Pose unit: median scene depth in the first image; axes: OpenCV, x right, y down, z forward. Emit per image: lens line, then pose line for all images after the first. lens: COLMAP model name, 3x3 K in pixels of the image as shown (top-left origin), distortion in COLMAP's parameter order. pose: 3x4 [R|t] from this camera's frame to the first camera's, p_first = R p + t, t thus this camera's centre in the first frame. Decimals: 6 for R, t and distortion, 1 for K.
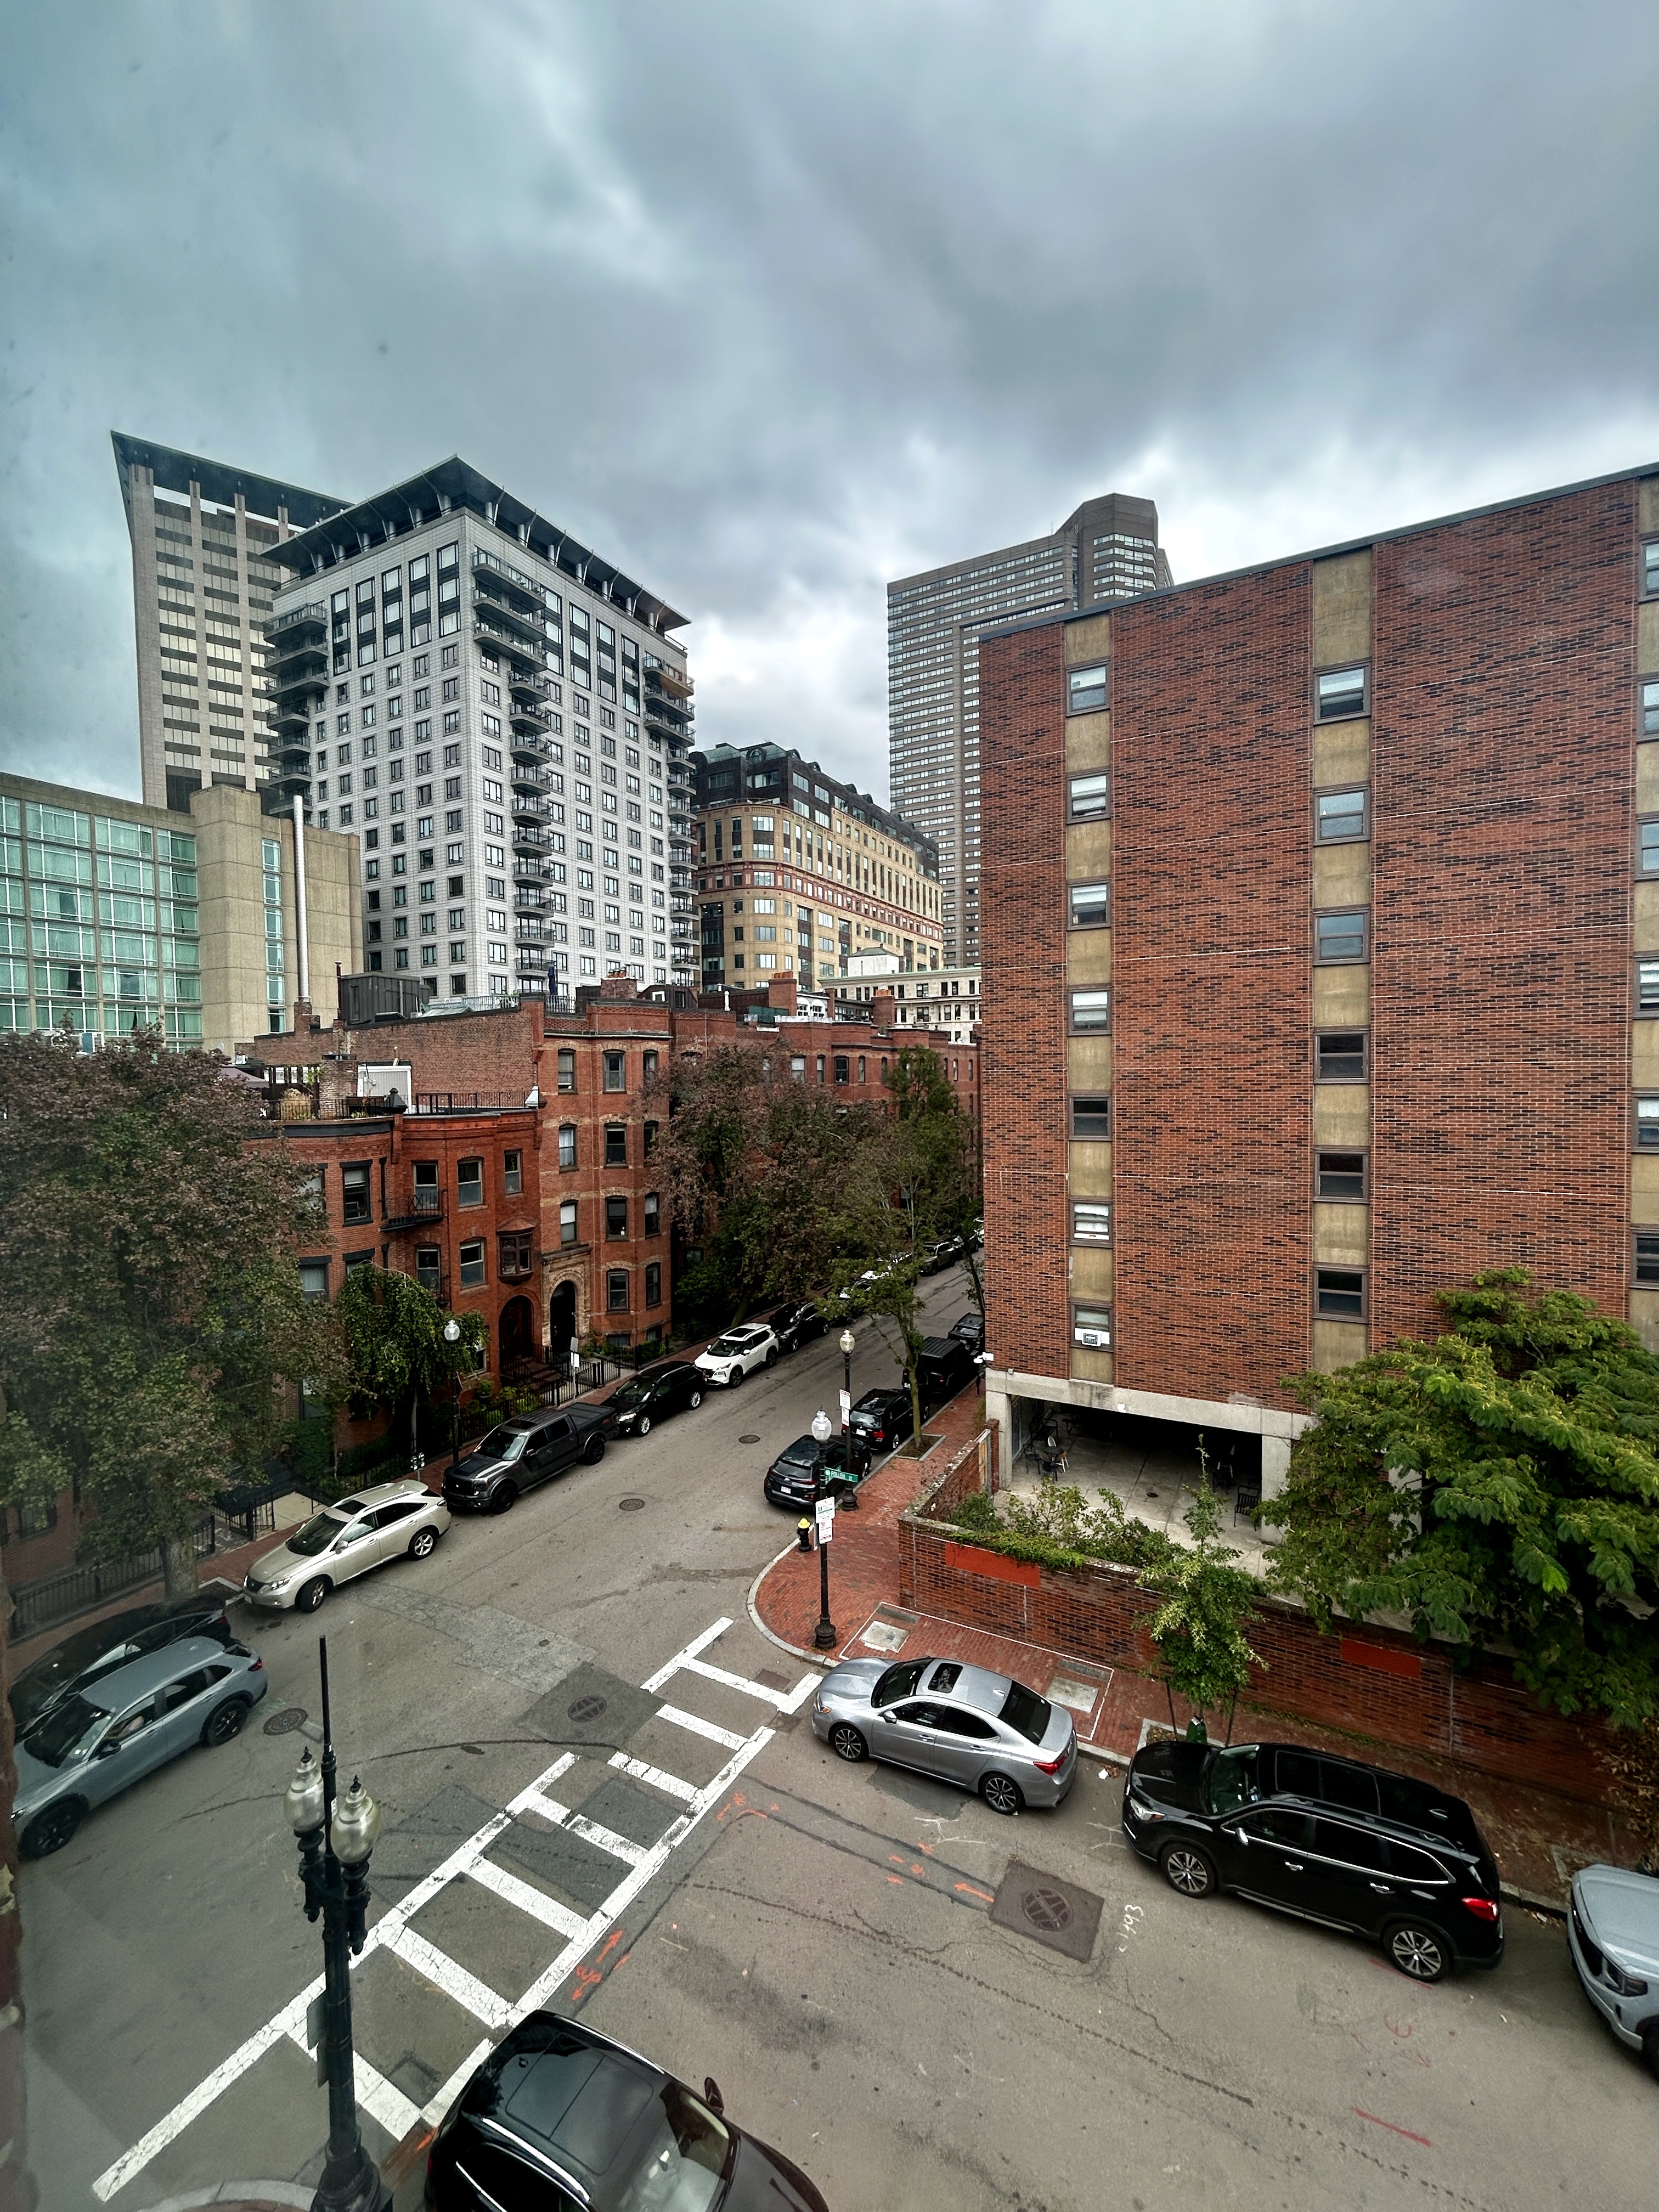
lens RADIAL K [[894.3, 0, 833.9], [0, 894.3, 1105.8], [0, 0, 1]] dist [-0.001871, -0.000542]
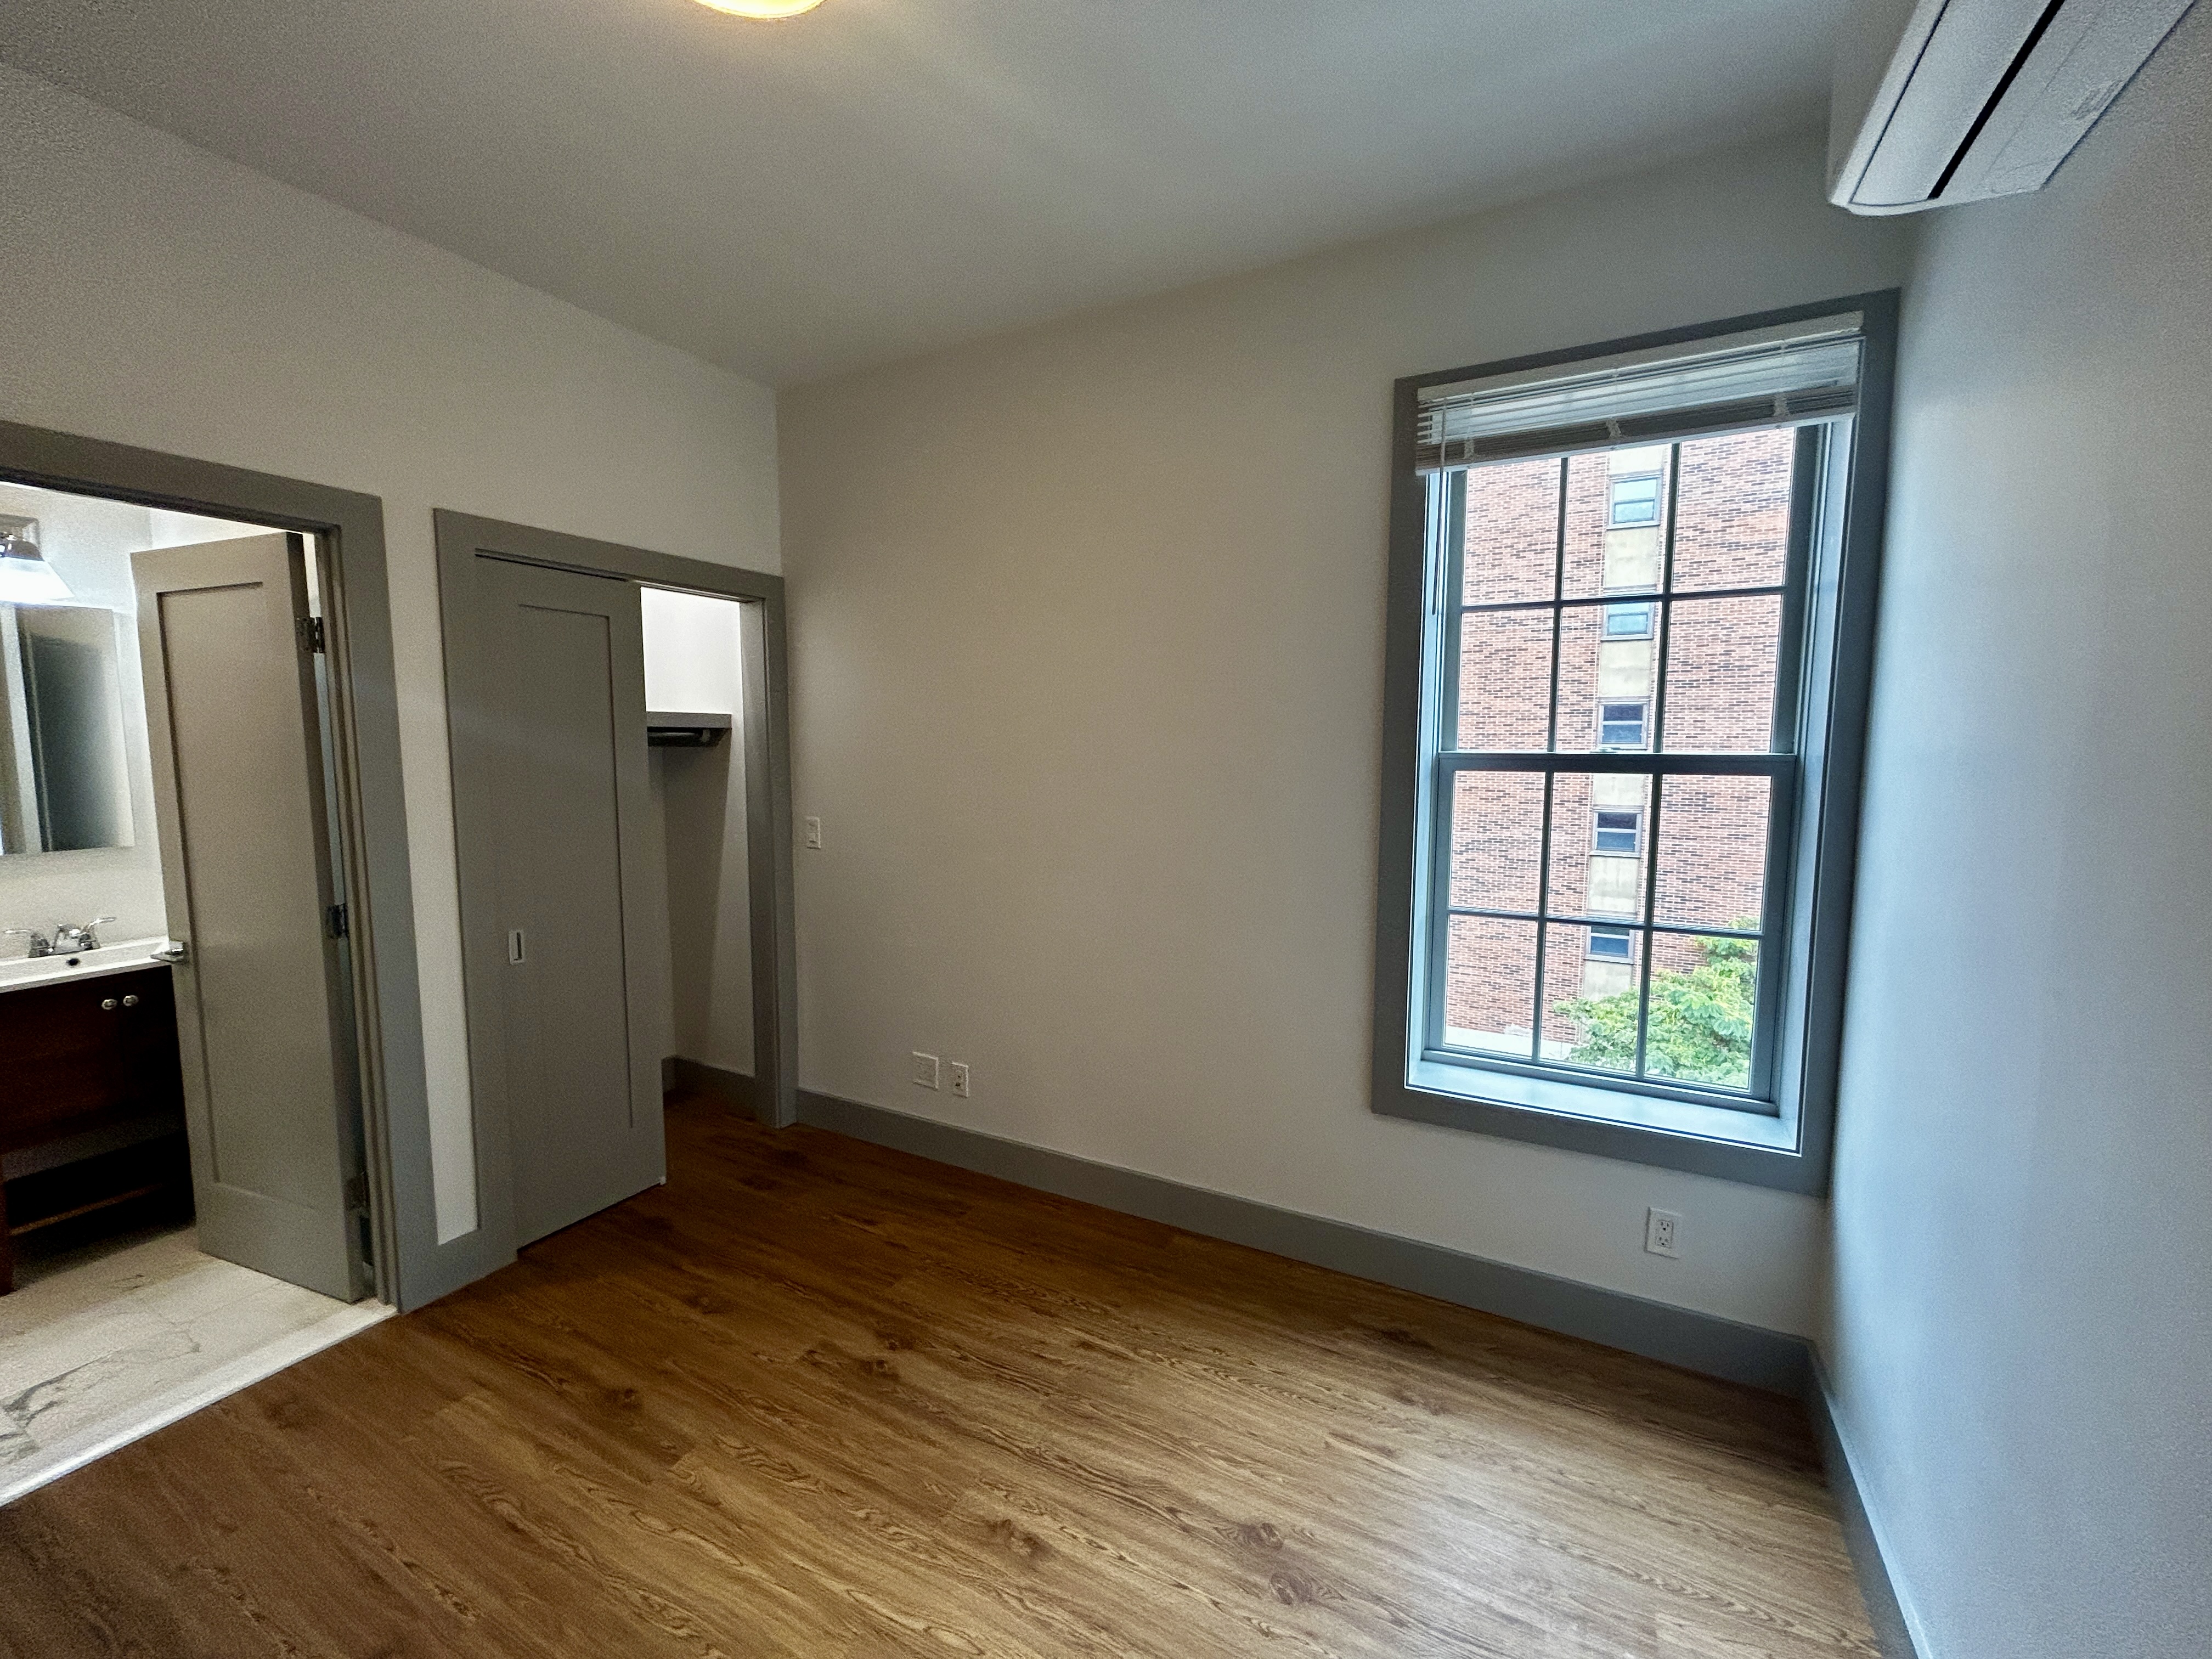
lens RADIAL K [[894.3, 0, 1106.4], [0, 894.3, 827.5], [0, 0, 1]] dist [-0.001871, -0.000542]
pose [[0.999895, 0.014502, -0.000596, -0.067691], [-0.014428, 0.997567, 0.068211, 0.005770], [0.001584, -0.068195, 0.997671, -0.111771]]
